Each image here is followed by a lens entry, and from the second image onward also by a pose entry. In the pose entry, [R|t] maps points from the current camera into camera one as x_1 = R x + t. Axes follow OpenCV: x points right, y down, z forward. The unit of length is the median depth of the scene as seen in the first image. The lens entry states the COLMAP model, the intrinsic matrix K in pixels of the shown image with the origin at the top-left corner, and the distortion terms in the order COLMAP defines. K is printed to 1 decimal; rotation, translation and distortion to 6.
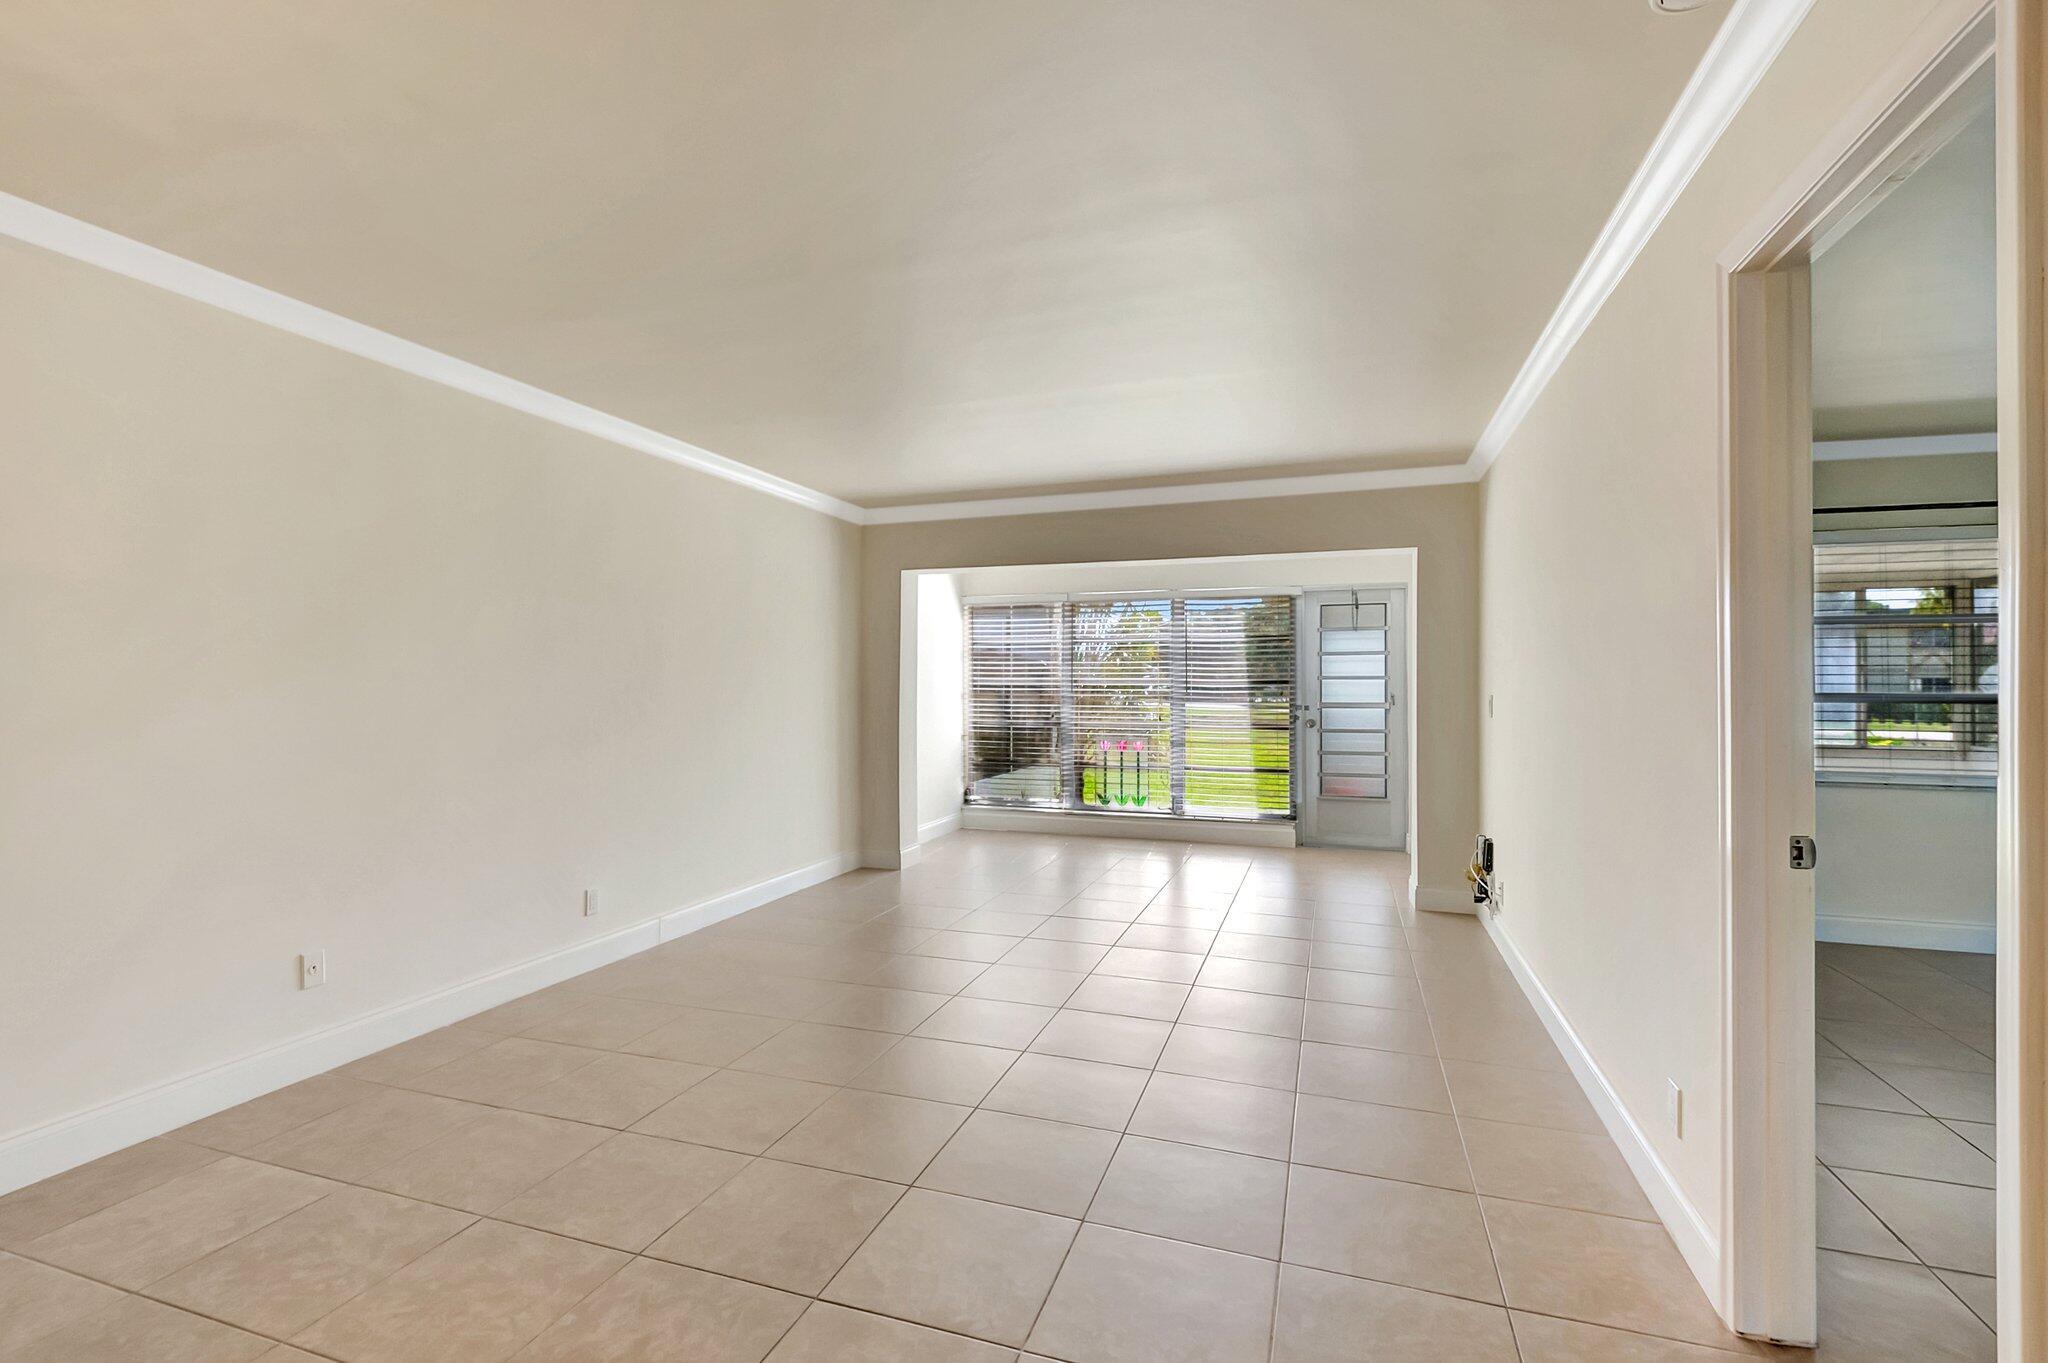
lens RADIAL K [[908.3, 0, 1024.0], [0, 908.3, 681.5], [0, 0, 1]] dist [0.013169, -0.000189]
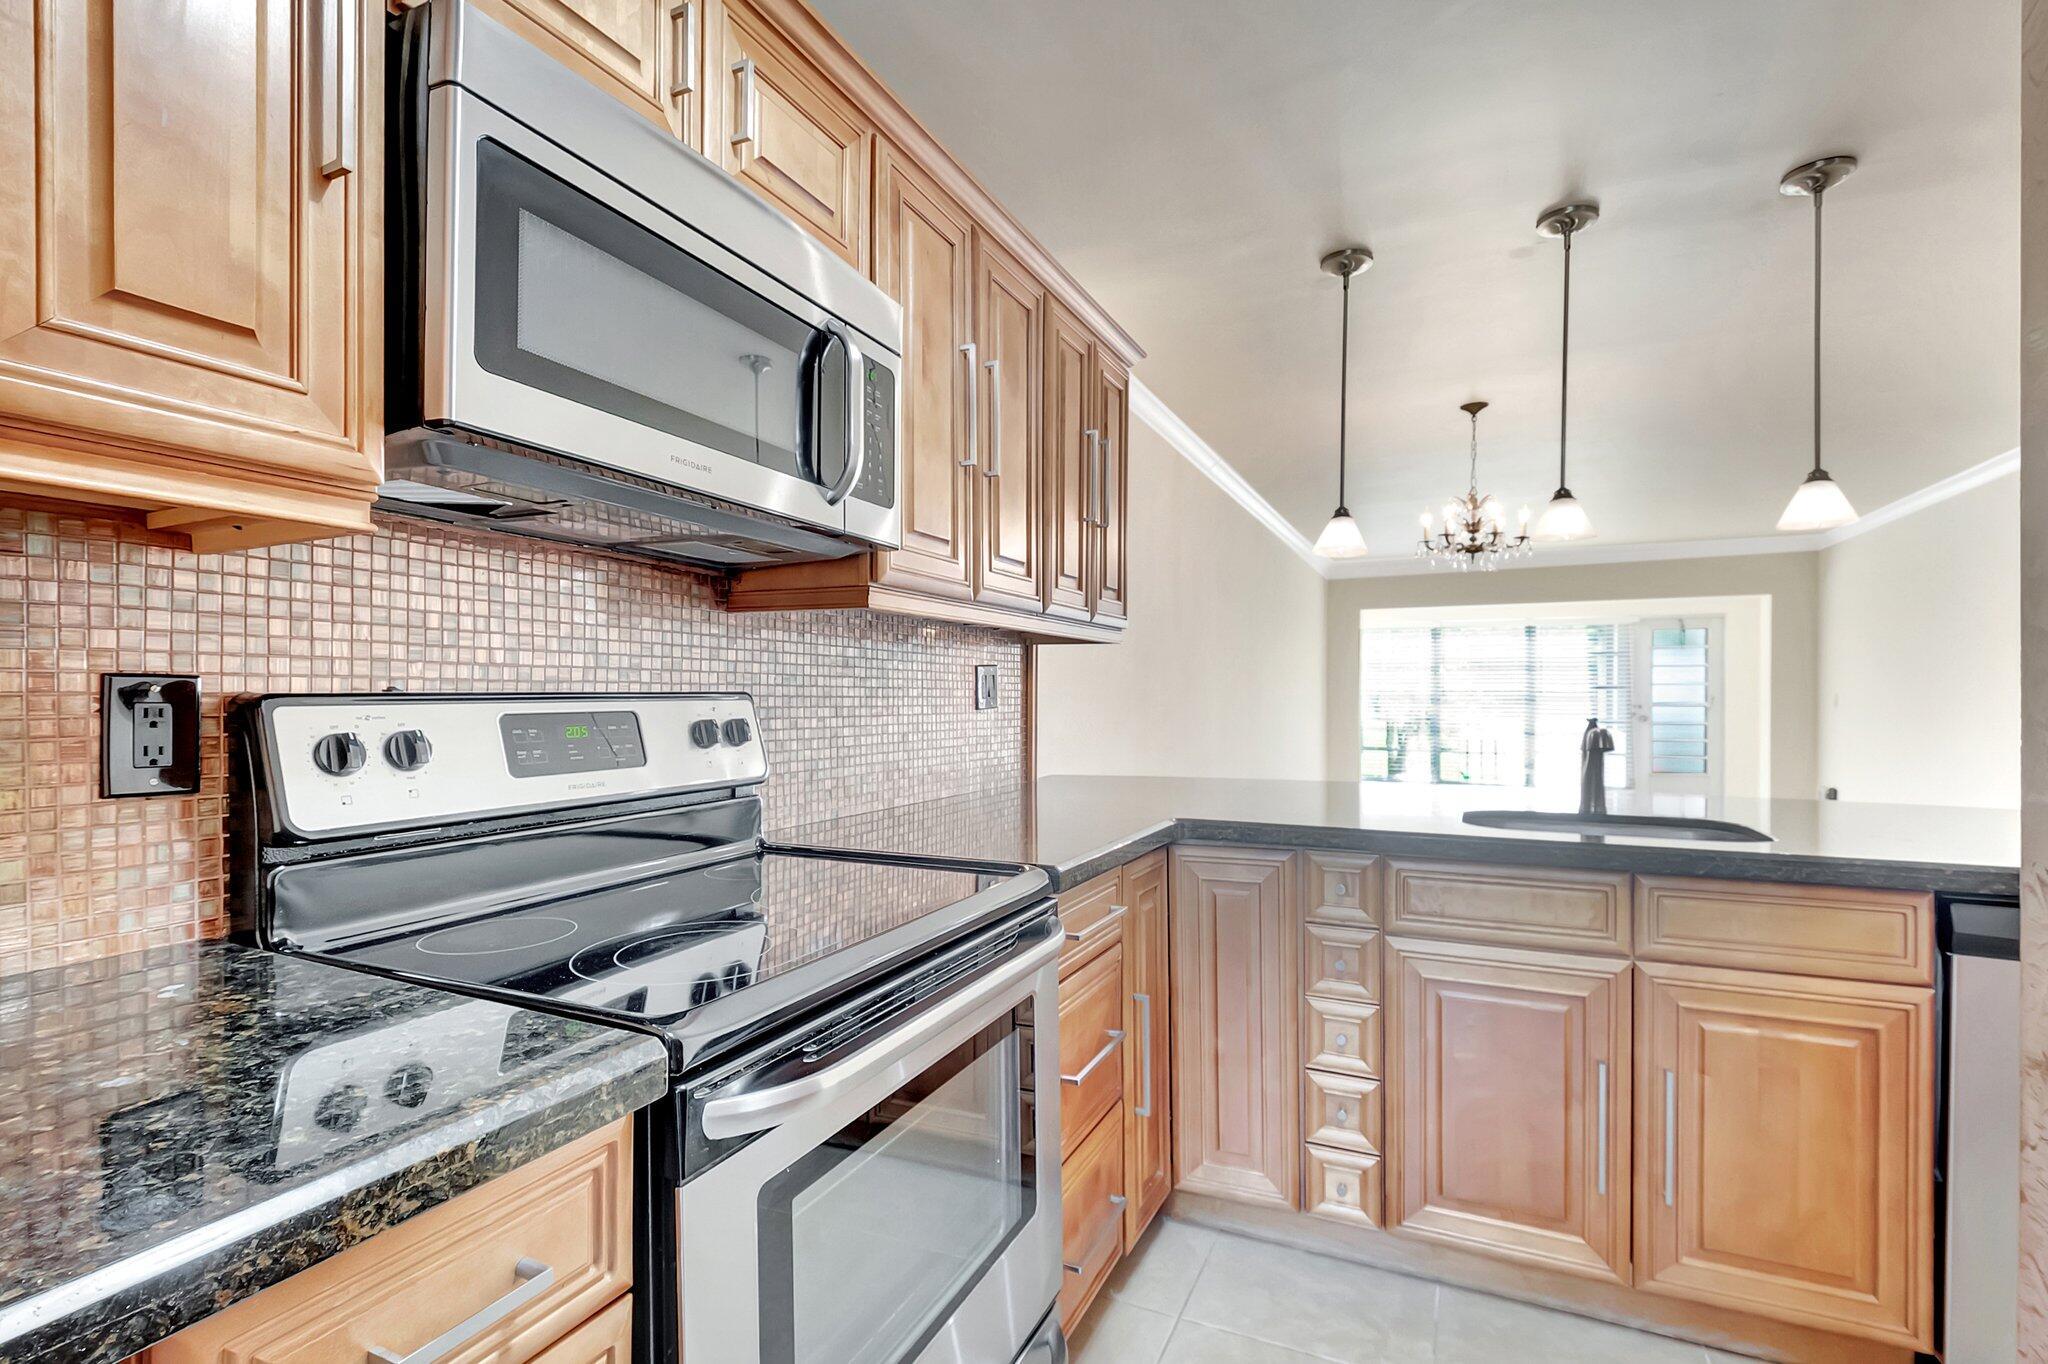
lens RADIAL K [[951.0, 0, 1024.0], [0, 951.0, 682.0], [0, 0, 1]] dist [0.001769, -0.000385]
pose [[0.993609, -0.002593, -0.112847, -0.421513], [0.001423, 0.999944, -0.010453, 0.006671], [0.112868, 0.010226, 0.993557, -0.472671]]
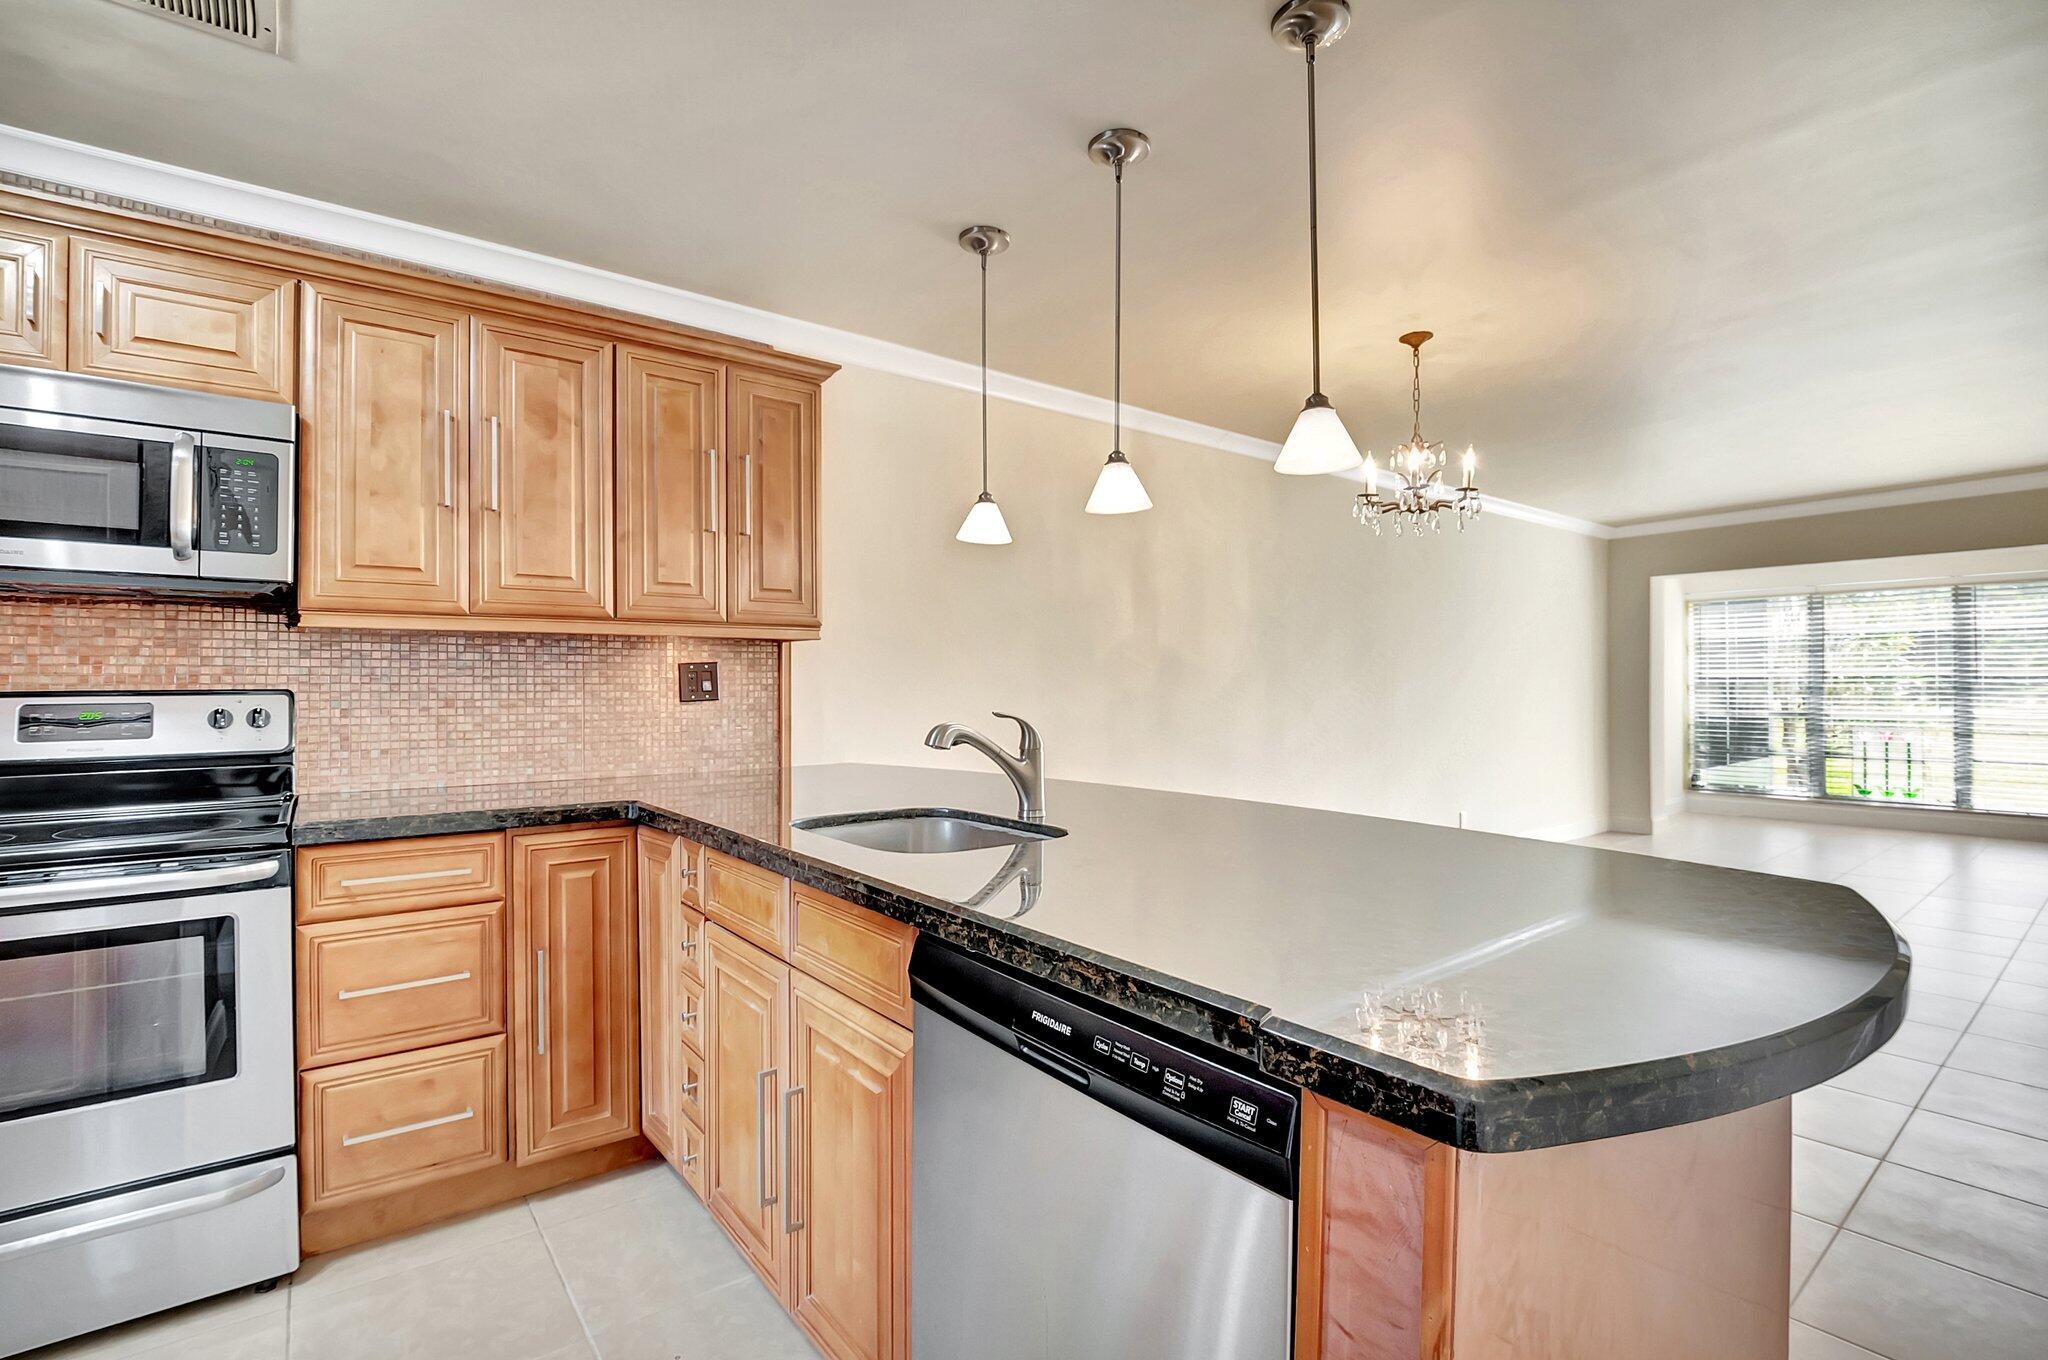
lens RADIAL K [[931.6, 0, 1024.0], [0, 931.6, 680.0], [0, 0, 1]] dist [0.002360, -0.015829]
pose [[0.834634, -0.009612, -0.550722, -0.128757], [0.008166, 0.999954, -0.005077, 0.007116], [0.550745, -0.000260, 0.834673, -0.372251]]
